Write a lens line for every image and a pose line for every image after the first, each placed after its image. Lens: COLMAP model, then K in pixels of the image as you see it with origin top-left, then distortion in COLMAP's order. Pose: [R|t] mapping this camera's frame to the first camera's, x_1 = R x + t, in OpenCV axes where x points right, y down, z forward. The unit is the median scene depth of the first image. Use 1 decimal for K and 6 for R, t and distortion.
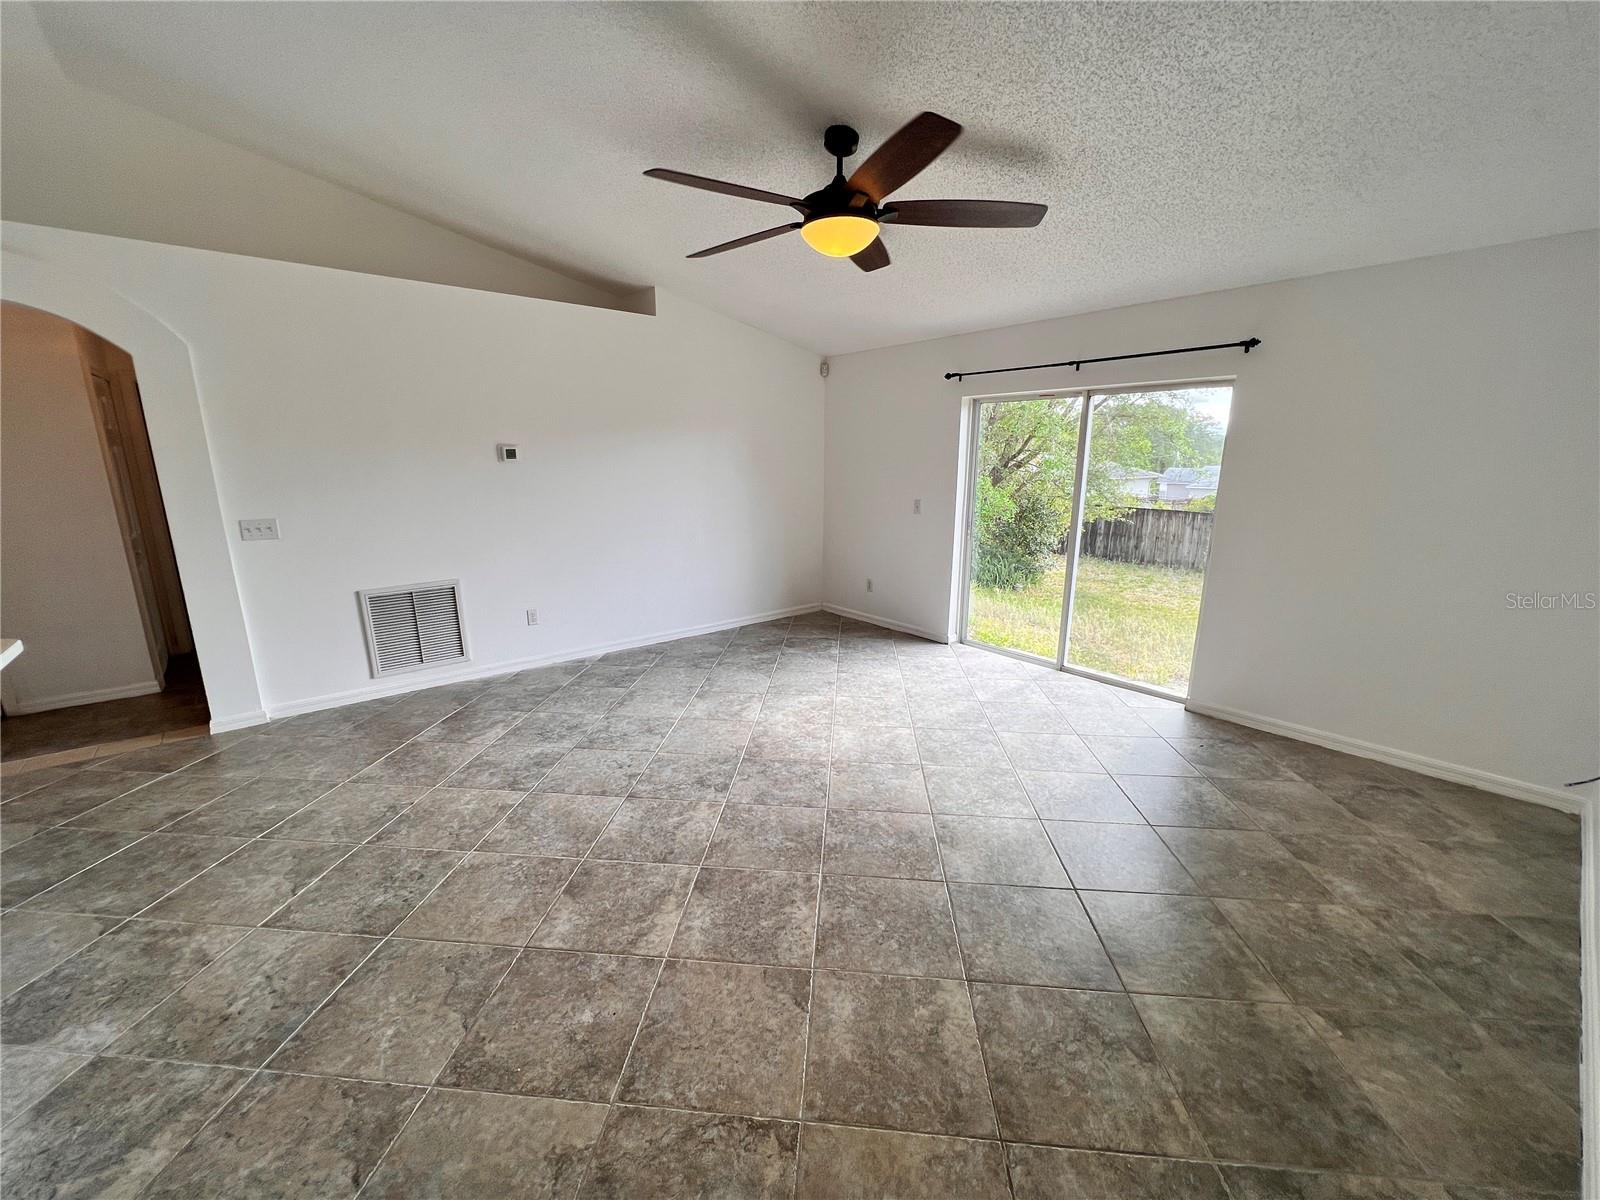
lens RADIAL K [[640.8, 0, 793.4], [0, 640.8, 596.0], [0, 0, 1]] dist [-0.001763, 0.000977]
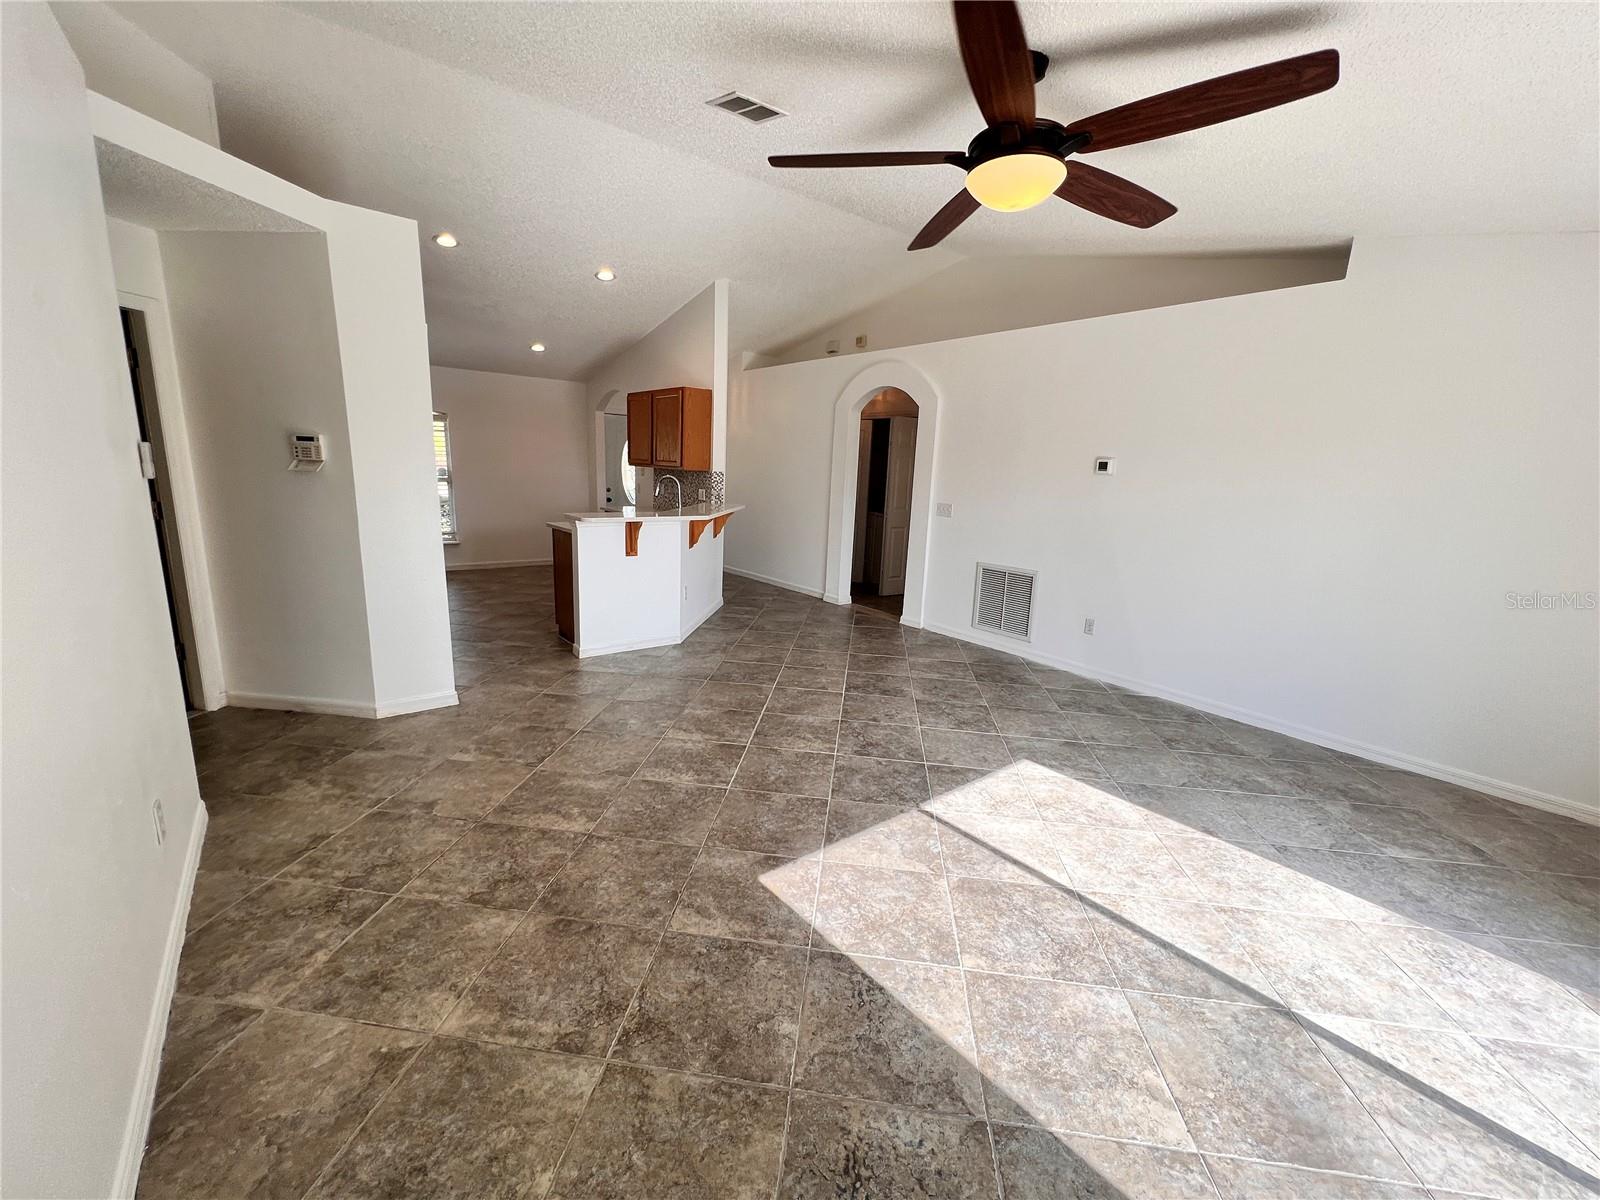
lens RADIAL K [[640.8, 0, 798.5], [0, 640.8, 601.4], [0, 0, 1]] dist [-0.001763, 0.000977]
pose [[-0.024514, 0.207365, -0.977957, 0.916565], [-0.257378, 0.943965, 0.206608, -0.148390], [0.966000, 0.256770, 0.030231, 0.791271]]
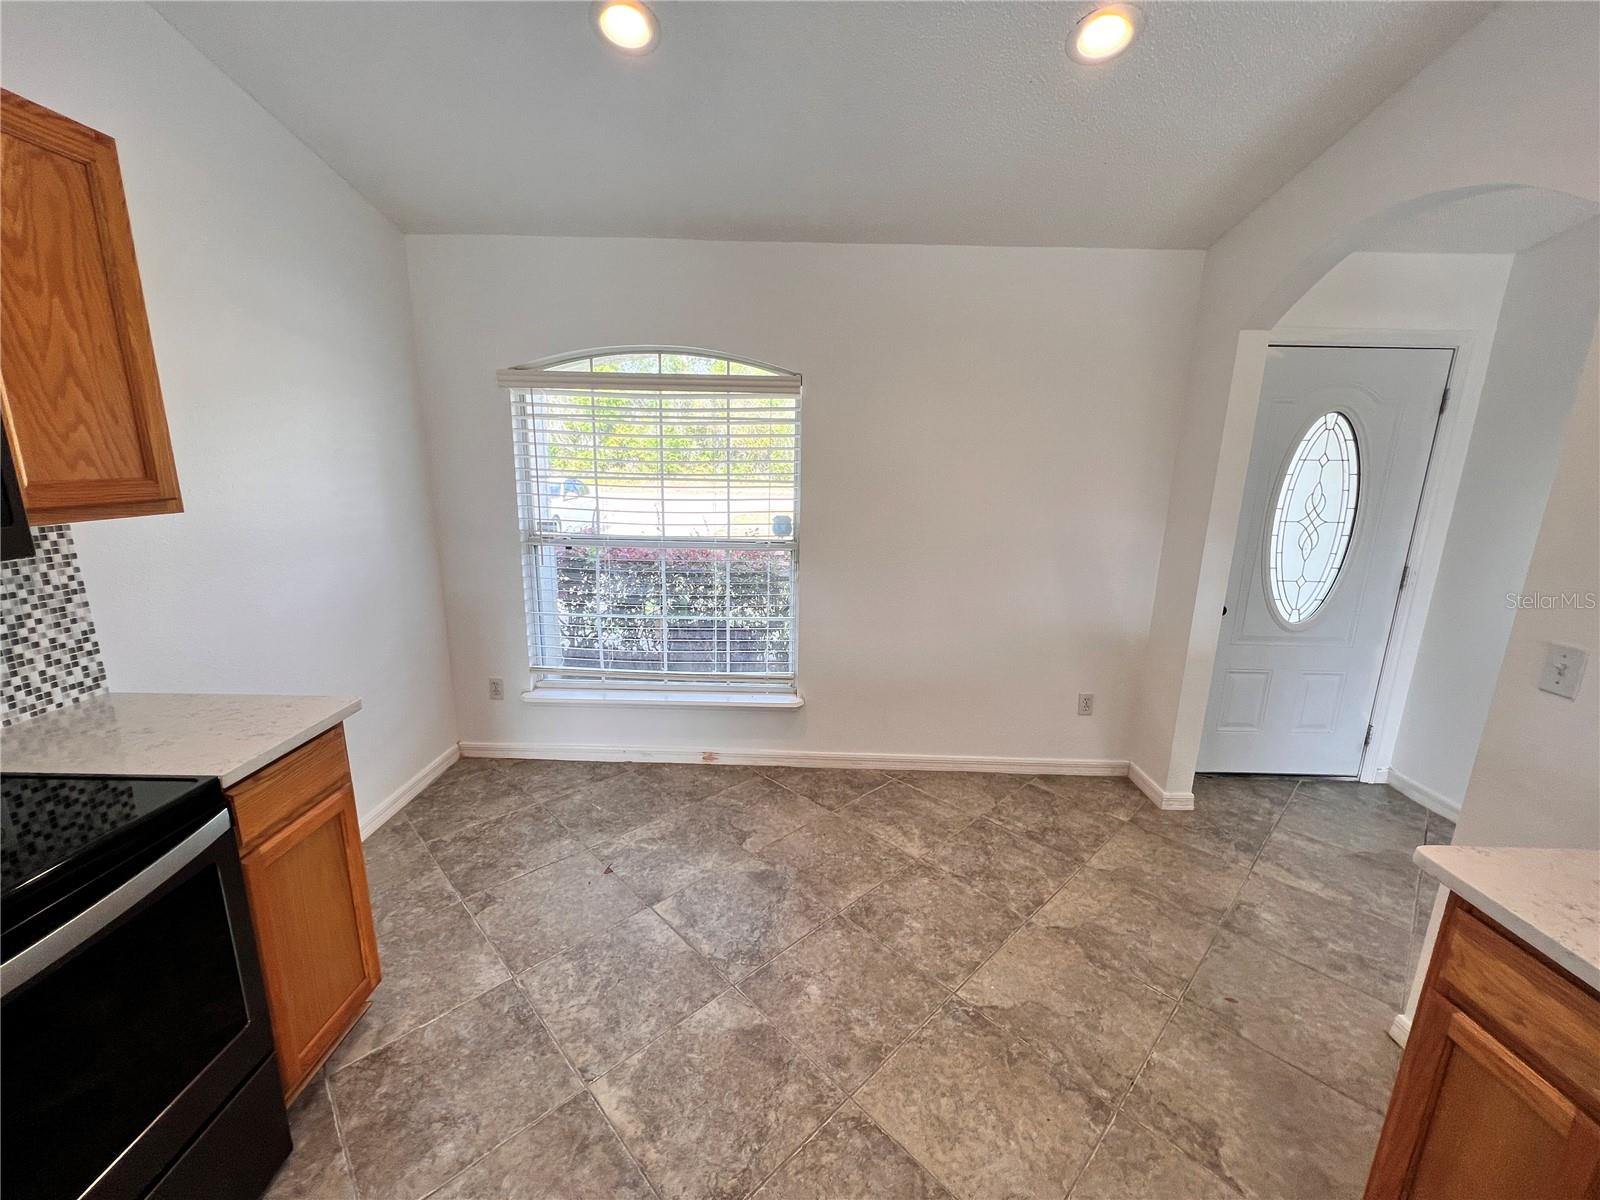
lens RADIAL K [[640.8, 0, 795.4], [0, 640.8, 599.2], [0, 0, 1]] dist [-0.001763, 0.000977]
pose [[-0.652013, 0.157518, -0.741665, -0.920758], [-0.185818, 0.915154, 0.357720, 0.001895], [0.735086, 0.371053, -0.567423, -0.014793]]
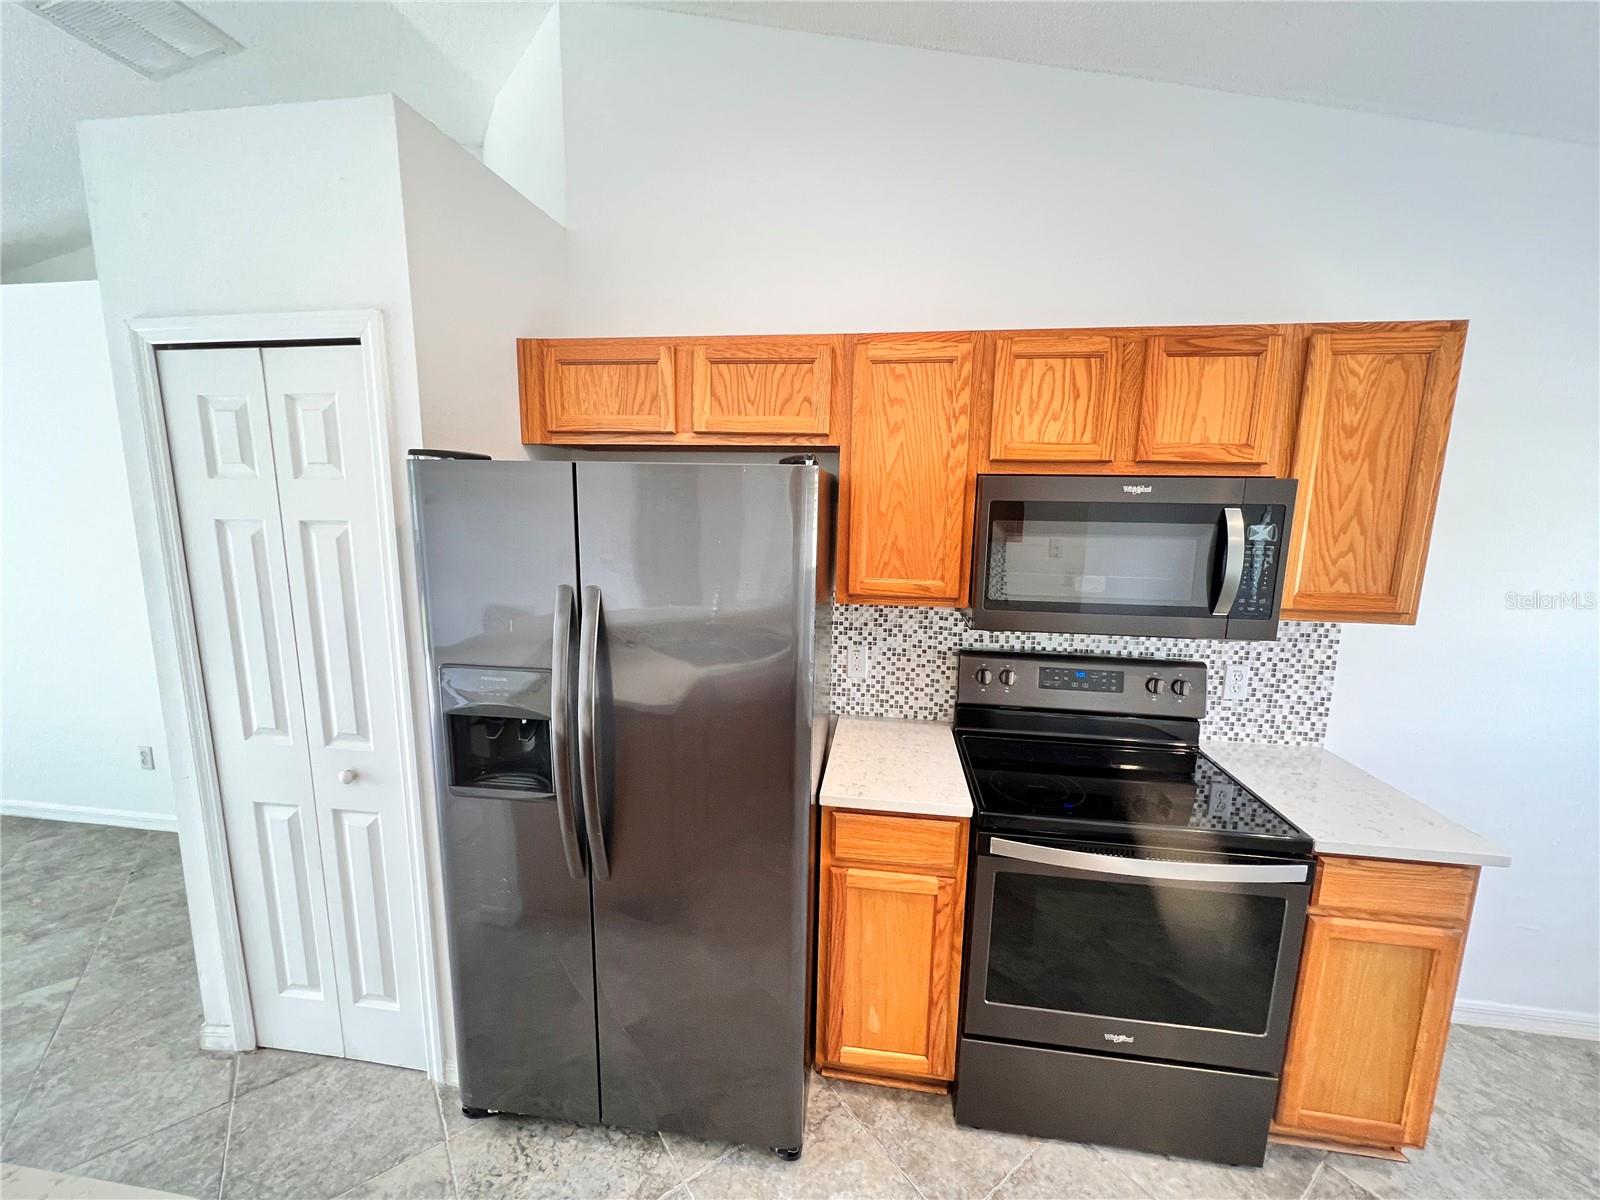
lens RADIAL K [[640.8, 0, 794.7], [0, 640.8, 600.9], [0, 0, 1]] dist [-0.001763, 0.000977]
pose [[-0.667638, -0.128539, 0.733306, -1.035110], [0.149302, 0.941856, 0.301027, -0.065399], [-0.729362, 0.310461, -0.609627, 0.066321]]
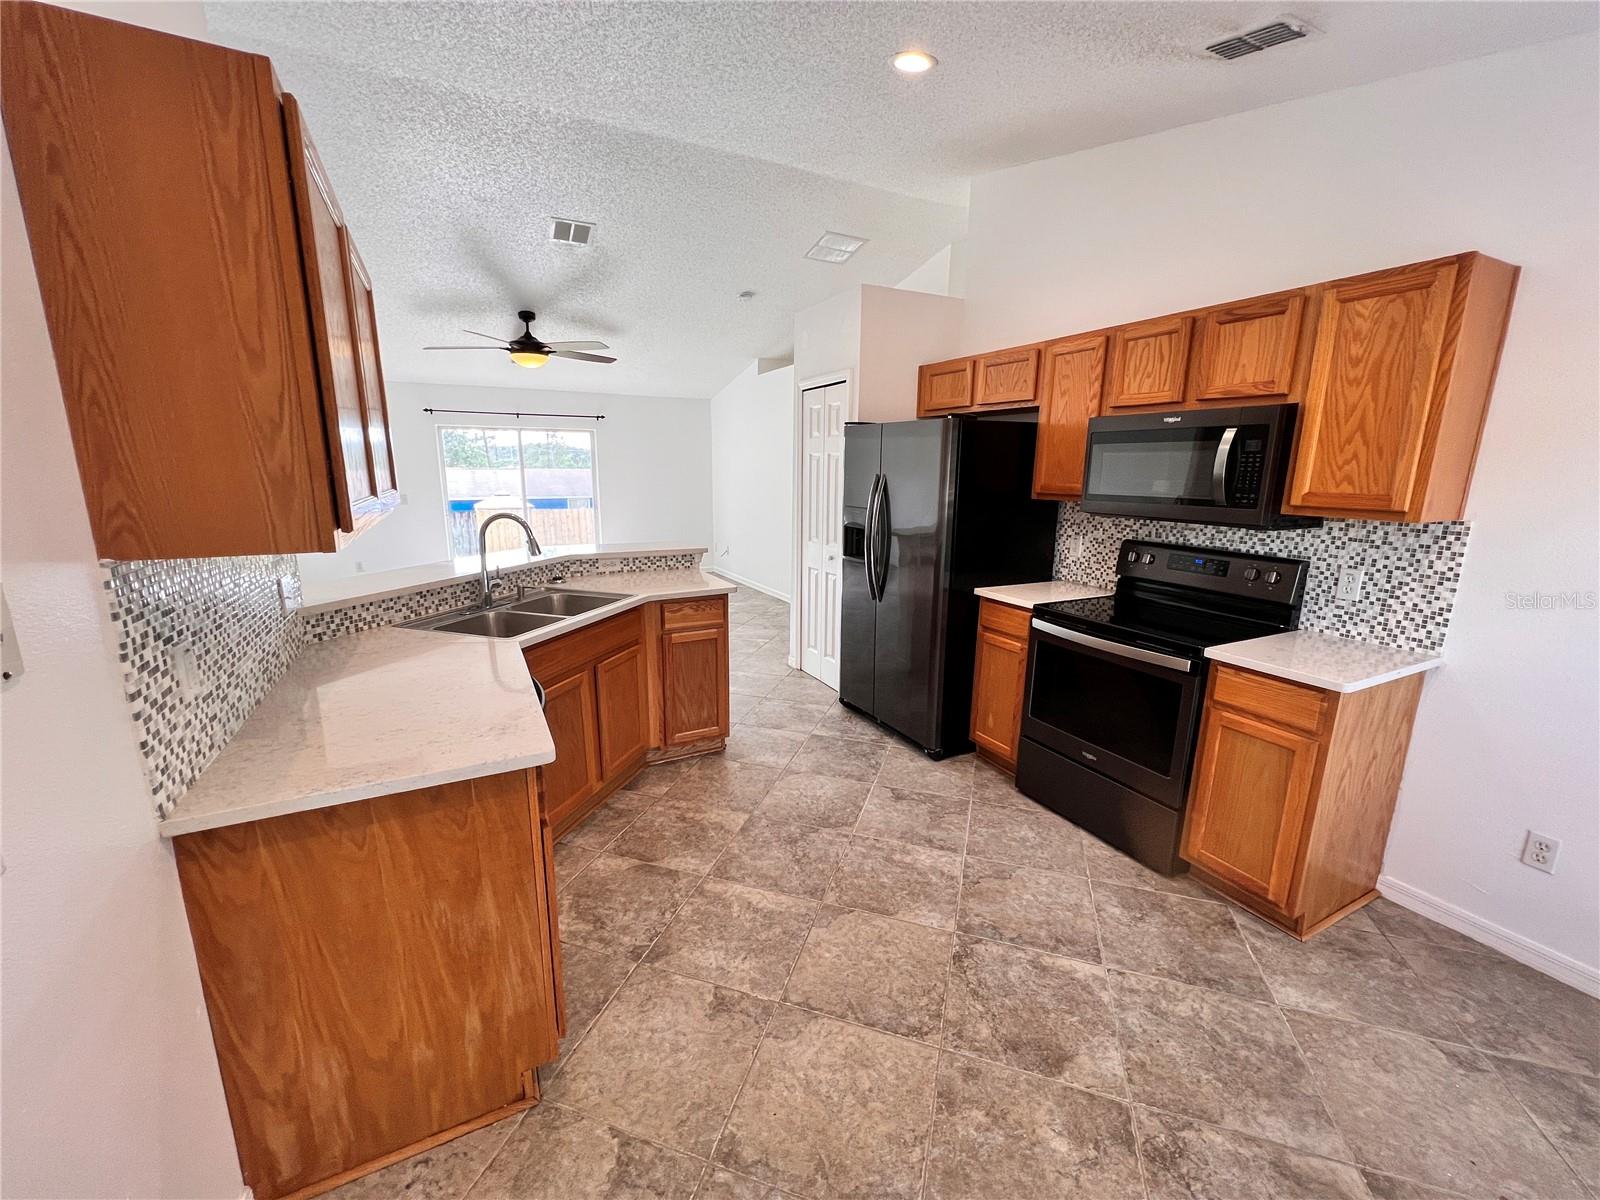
lens RADIAL K [[640.8, 0, 794.6], [0, 640.8, 599.8], [0, 0, 1]] dist [-0.001763, 0.000977]
pose [[0.219267, -0.197065, 0.955556, -1.759937], [0.203686, 0.967055, 0.152697, 0.051289], [-0.954167, 0.161153, 0.252182, -0.210576]]
